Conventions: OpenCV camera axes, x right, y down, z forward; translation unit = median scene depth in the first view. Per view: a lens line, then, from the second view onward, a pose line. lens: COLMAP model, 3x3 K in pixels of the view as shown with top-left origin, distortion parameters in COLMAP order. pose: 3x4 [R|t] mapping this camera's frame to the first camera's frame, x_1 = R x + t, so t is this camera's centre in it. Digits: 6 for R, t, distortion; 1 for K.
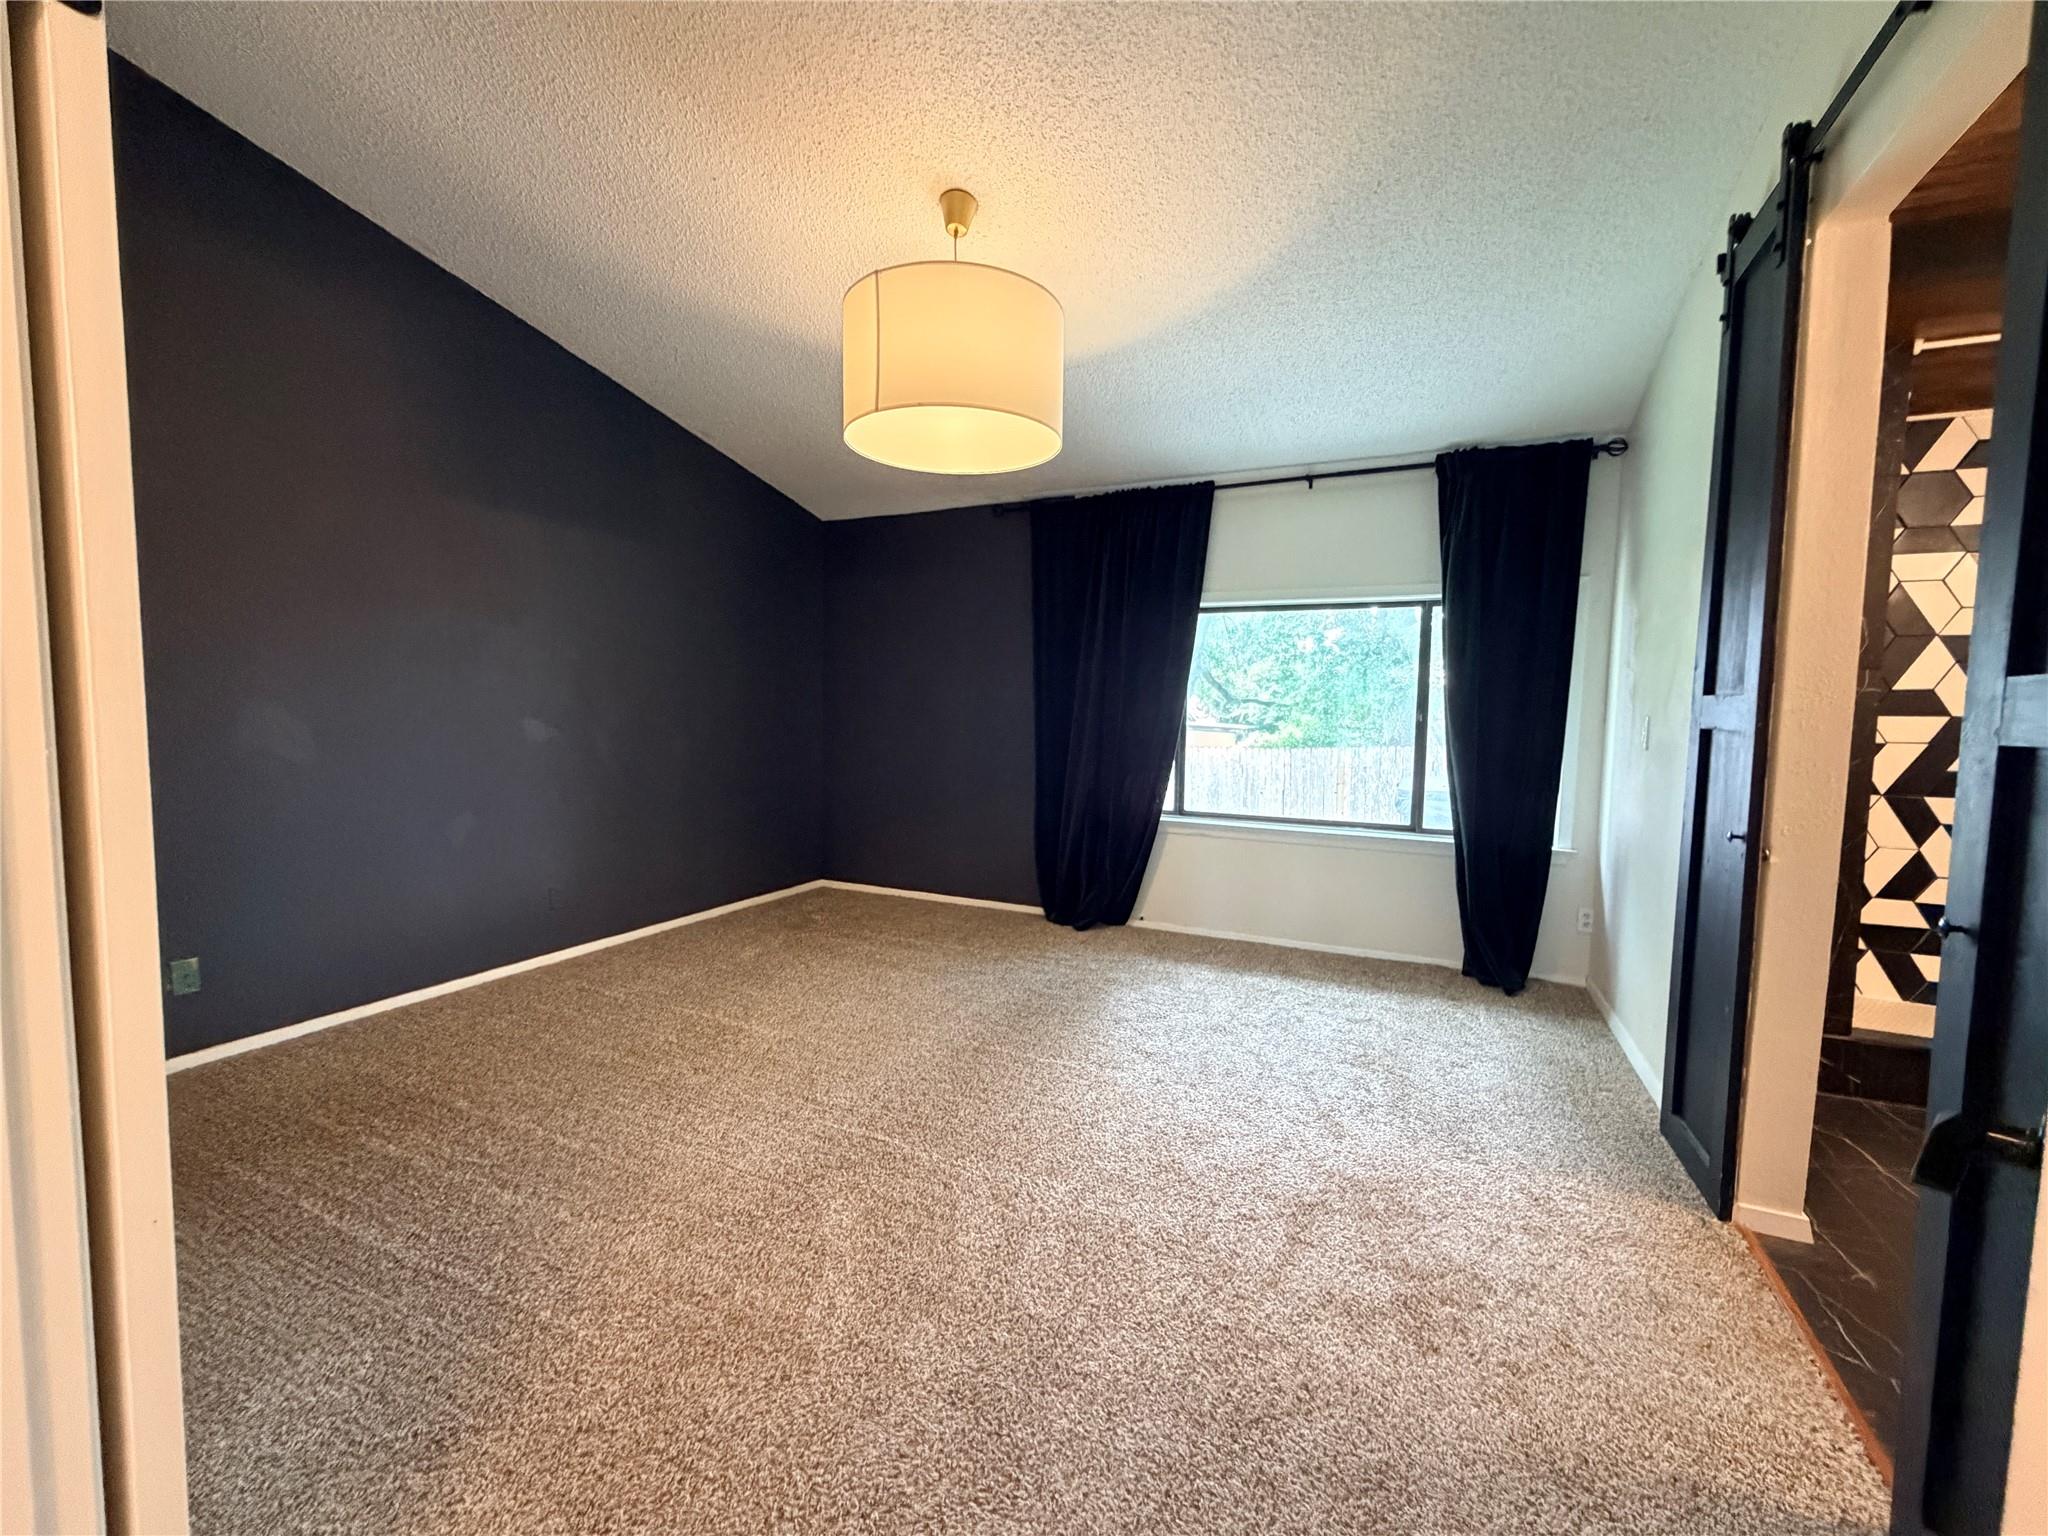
lens RADIAL K [[820.3, 0, 1032.4], [0, 820.3, 769.6], [0, 0, 1]] dist [-0.000915, -0.000305]
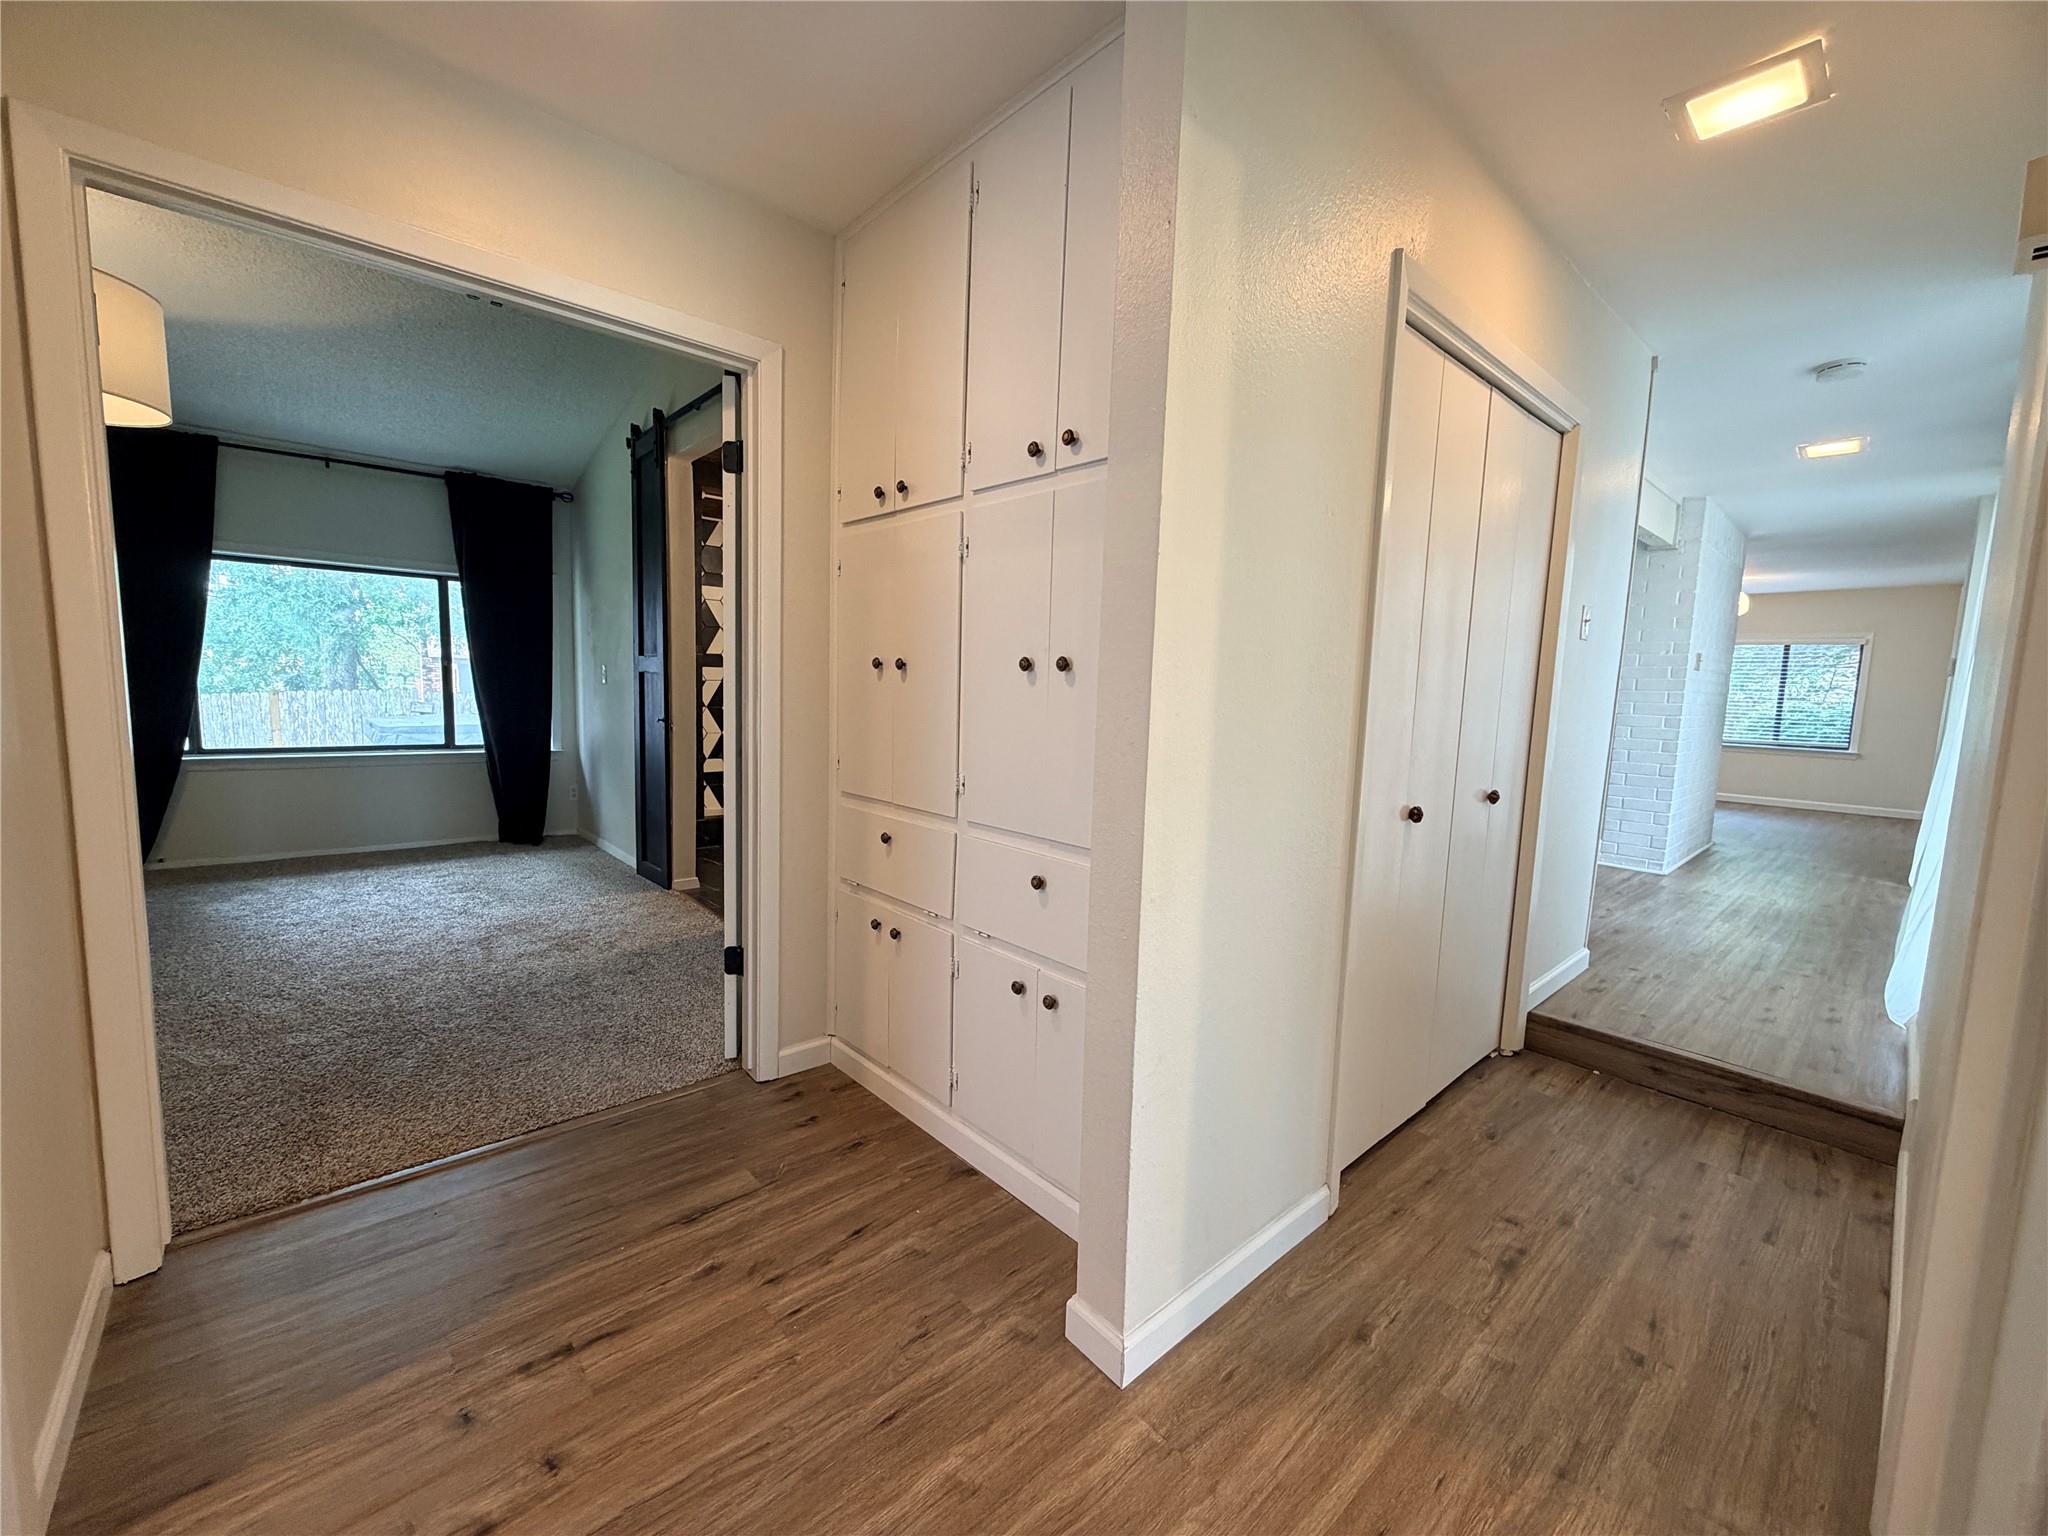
lens RADIAL K [[820.3, 0, 1032.4], [0, 820.3, 769.6], [0, 0, 1]] dist [-0.000915, -0.000305]
pose [[0.376444, -0.098397, 0.921199, -0.628218], [0.039535, 0.995144, 0.090140, 0.040598], [-0.925595, 0.002487, 0.378506, -0.594445]]
